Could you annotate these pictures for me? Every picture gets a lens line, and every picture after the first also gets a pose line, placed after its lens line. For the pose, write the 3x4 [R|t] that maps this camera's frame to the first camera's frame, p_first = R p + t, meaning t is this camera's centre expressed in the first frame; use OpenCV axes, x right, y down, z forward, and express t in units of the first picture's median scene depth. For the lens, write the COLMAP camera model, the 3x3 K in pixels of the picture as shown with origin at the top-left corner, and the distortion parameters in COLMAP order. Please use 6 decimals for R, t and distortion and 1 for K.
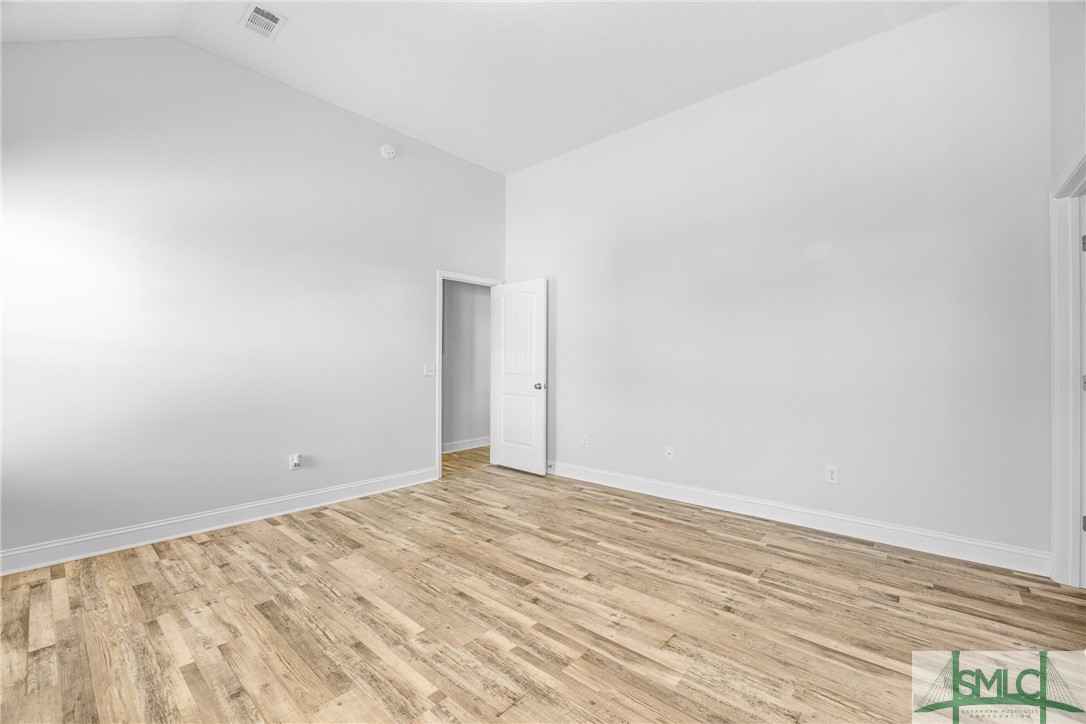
lens RADIAL K [[453.2, 0, 541.6], [0, 453.2, 361.4], [0, 0, 1]] dist [-0.003677, -0.000347]
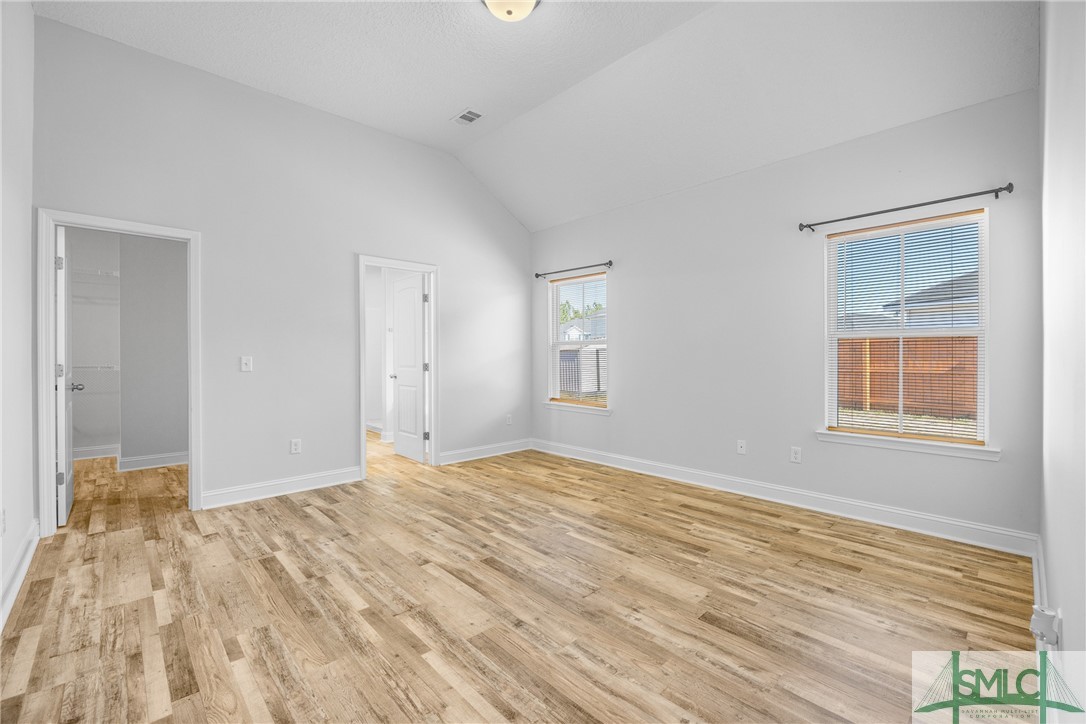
lens RADIAL K [[453.2, 0, 544.2], [0, 453.2, 358.9], [0, 0, 1]] dist [-0.003677, -0.000347]
pose [[-0.996235, -0.002125, 0.086662, -0.258147], [-0.001870, 0.999994, 0.003024, 0.014661], [-0.086668, 0.002850, -0.996233, 2.036362]]
